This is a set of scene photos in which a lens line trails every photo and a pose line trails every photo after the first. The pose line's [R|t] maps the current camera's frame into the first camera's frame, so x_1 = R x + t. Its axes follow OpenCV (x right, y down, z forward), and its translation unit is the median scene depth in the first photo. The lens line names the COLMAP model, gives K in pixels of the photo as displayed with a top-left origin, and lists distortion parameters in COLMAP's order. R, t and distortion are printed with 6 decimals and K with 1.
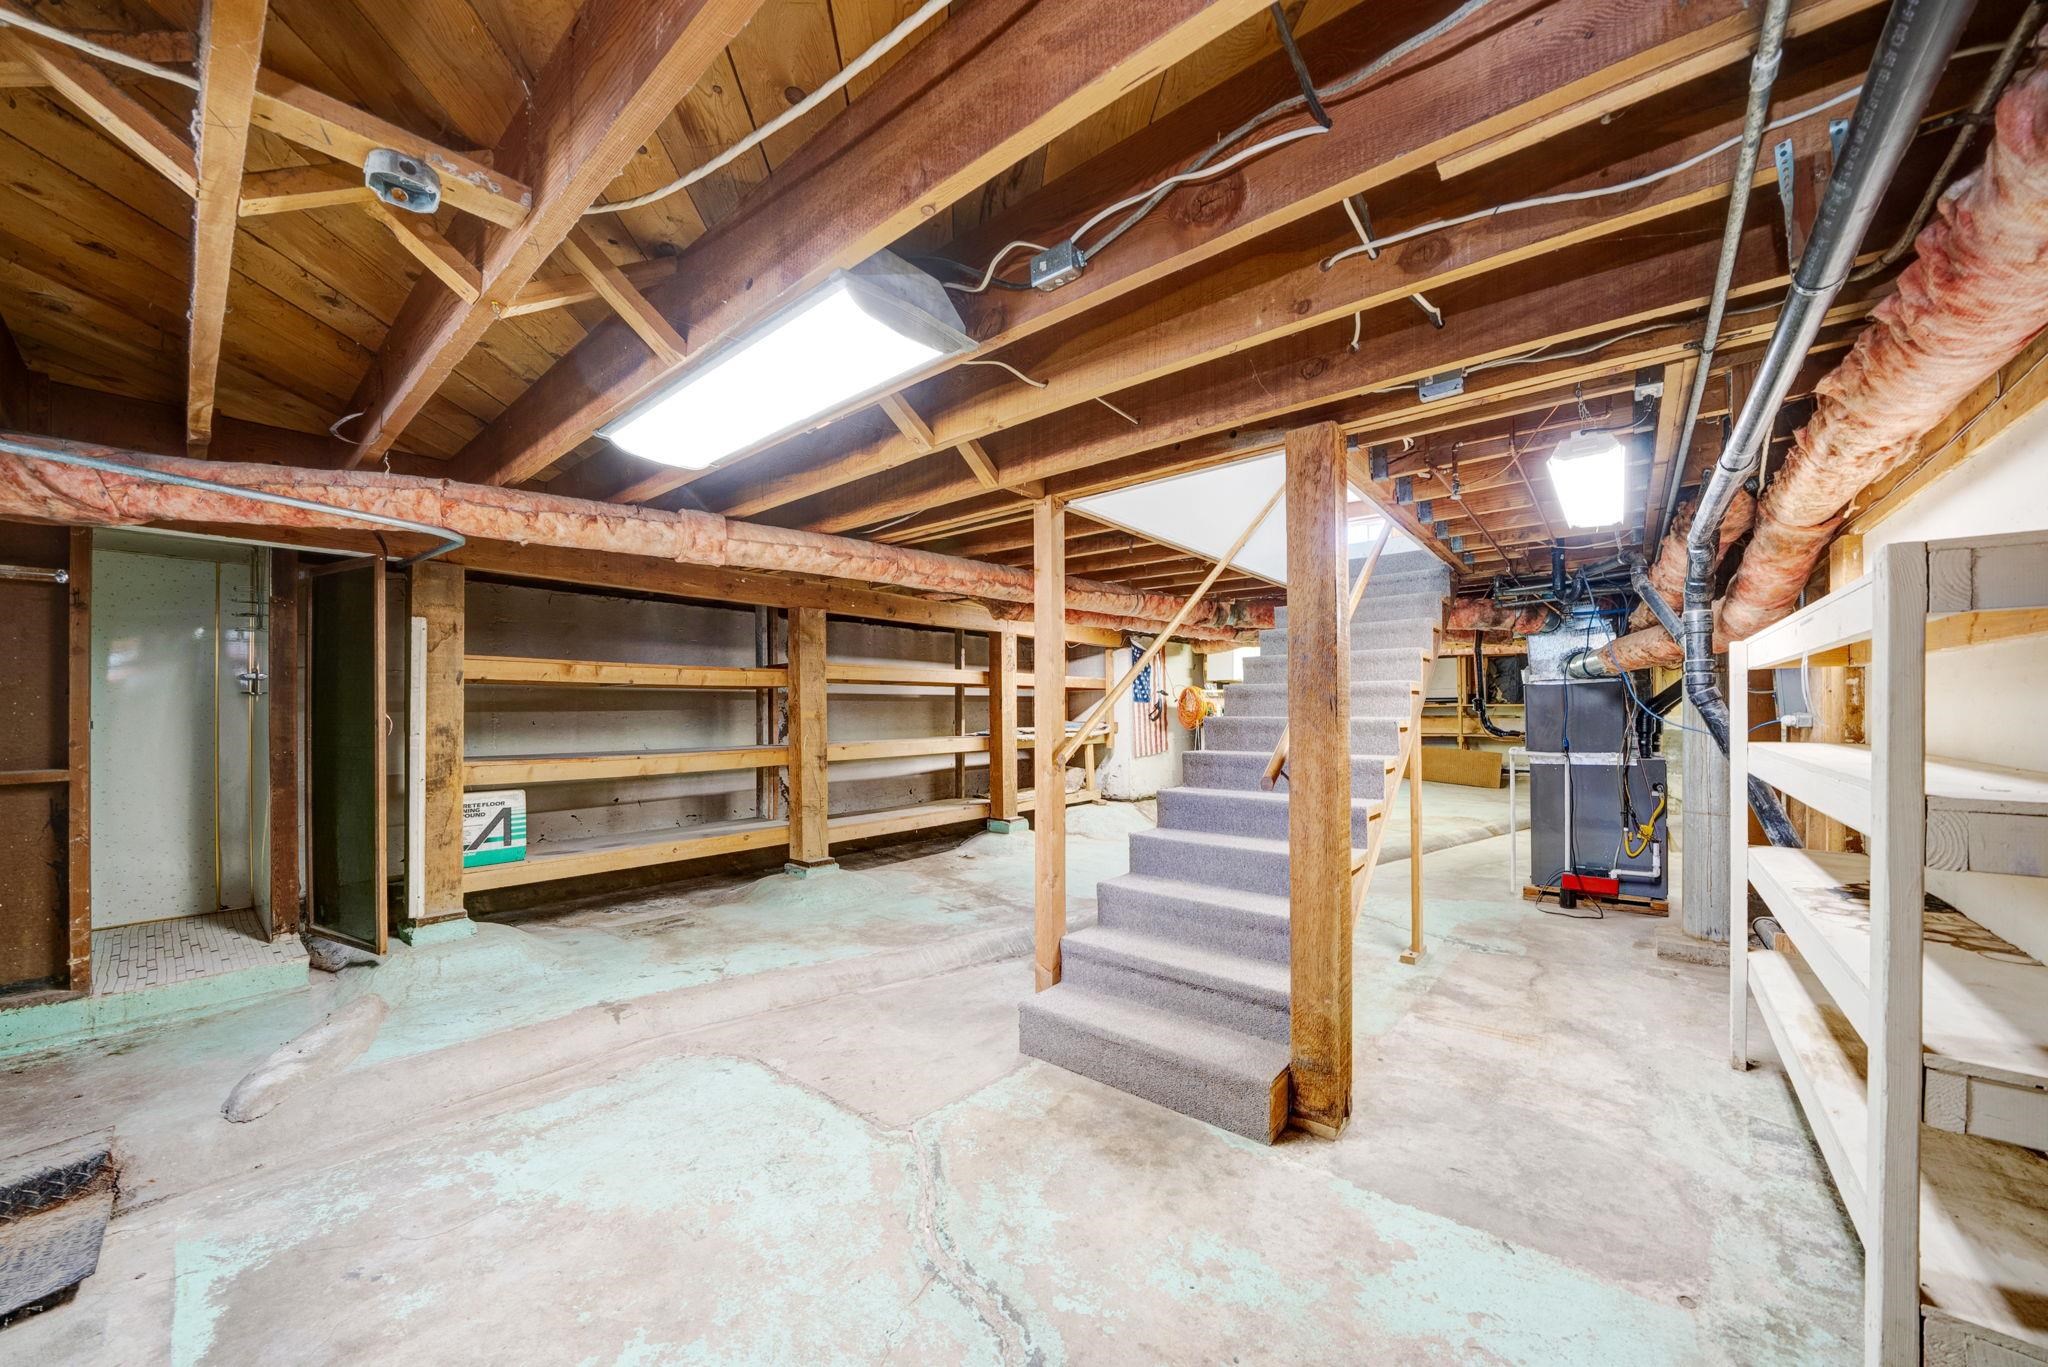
lens RADIAL K [[728.9, 0, 1030.8], [0, 728.9, 716.7], [0, 0, 1]] dist [-0.014476, 0.000130]
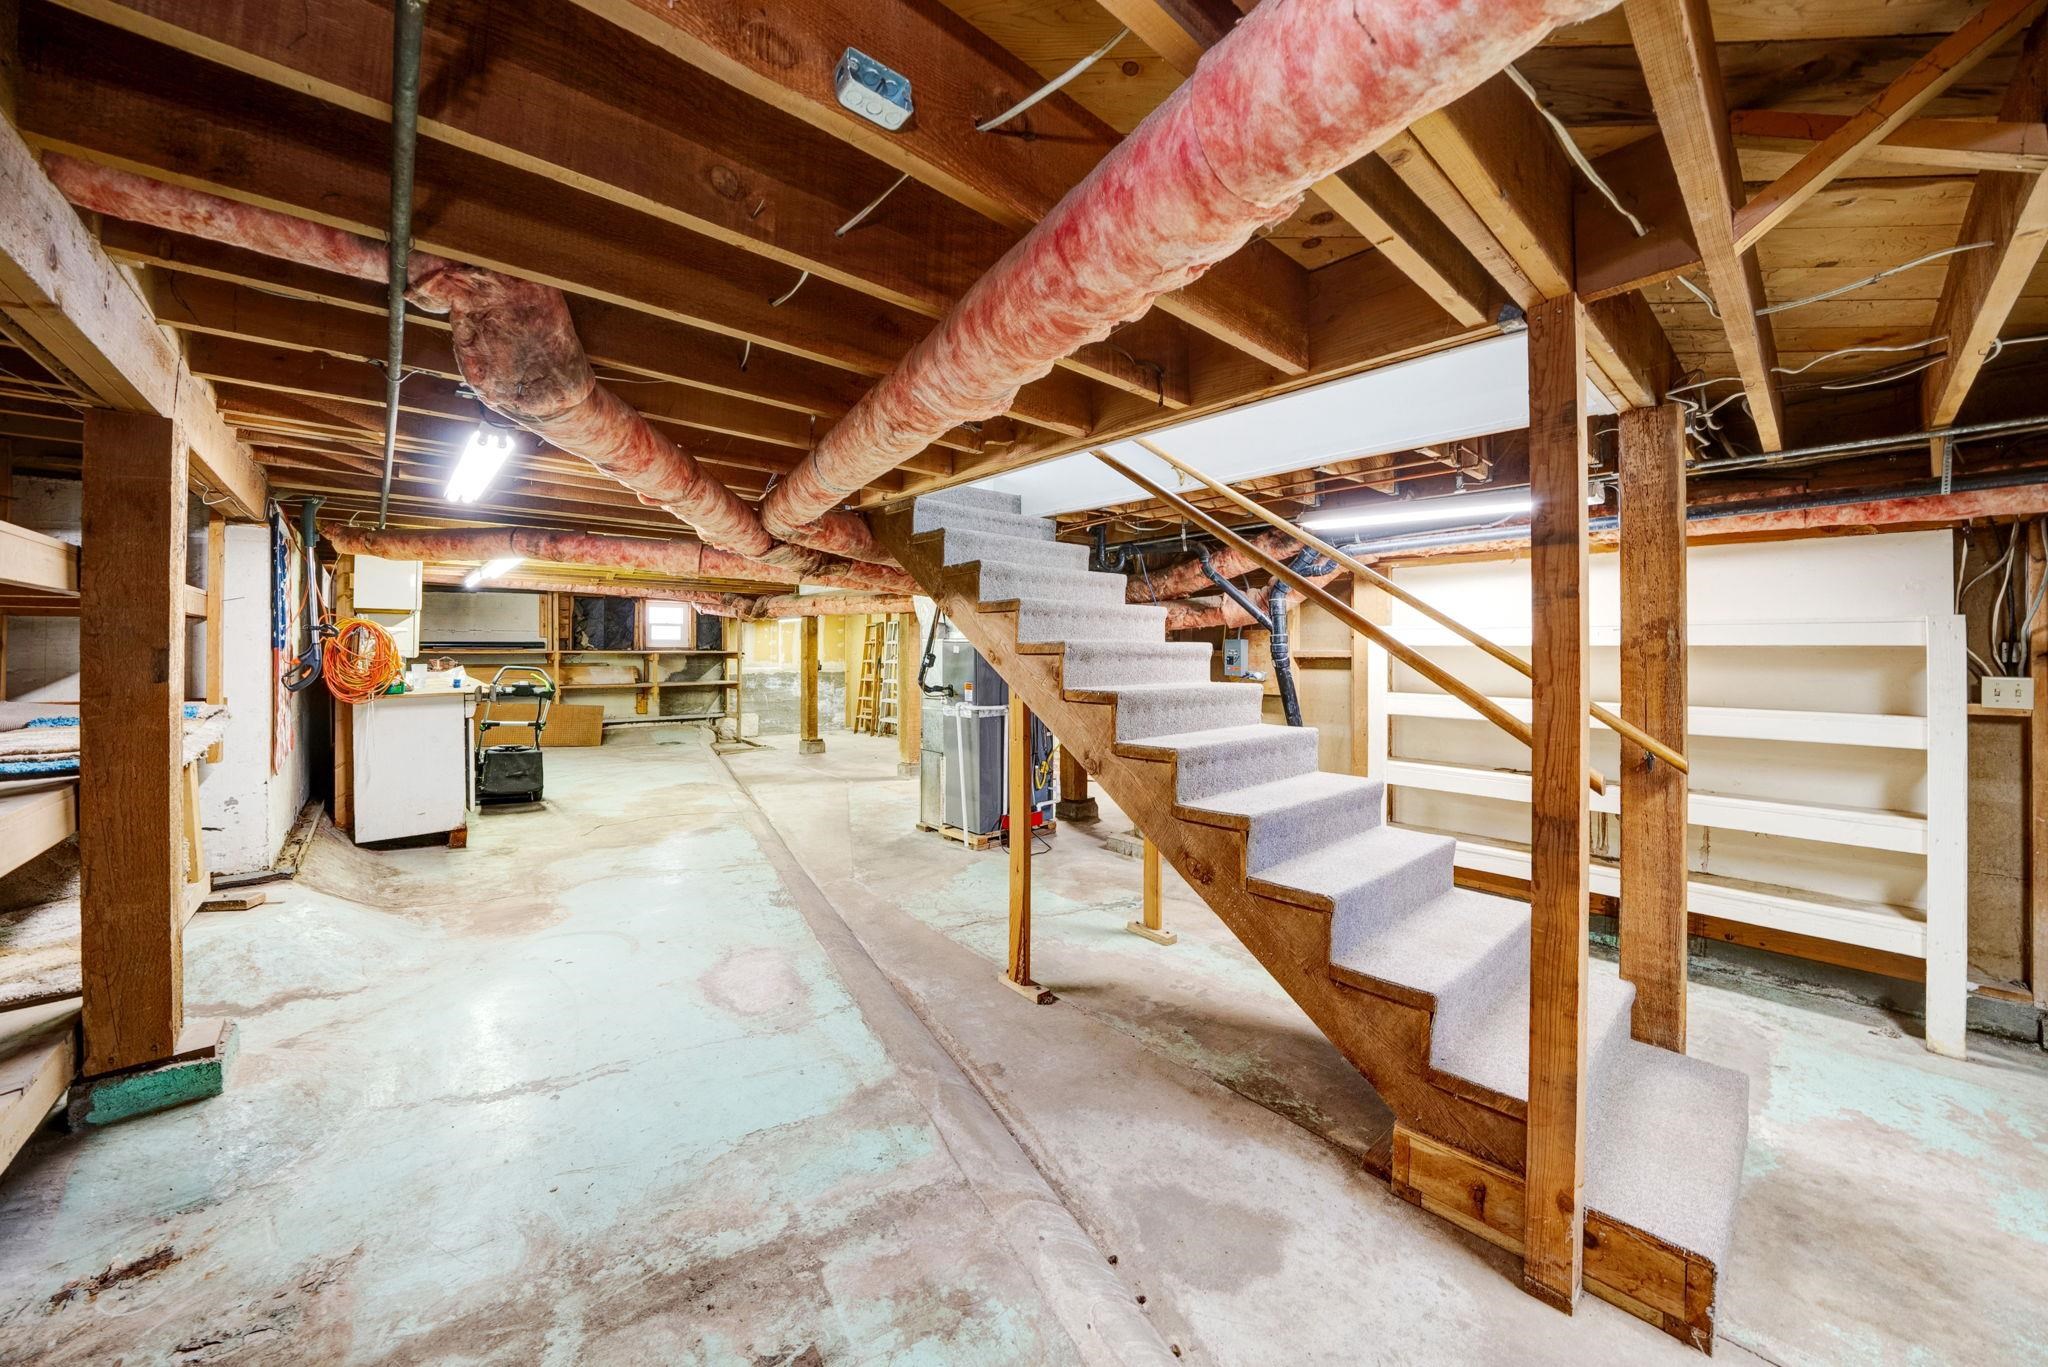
lens RADIAL K [[728.9, 0, 1005.2], [0, 728.9, 654.2], [0, 0, 1]] dist [-0.014476, 0.000130]
pose [[0.160896, 0.000635, 0.986971, -0.344143], [-0.000531, 1.000000, -0.000556, -0.028874], [-0.986971, -0.000435, 0.160896, 0.804539]]
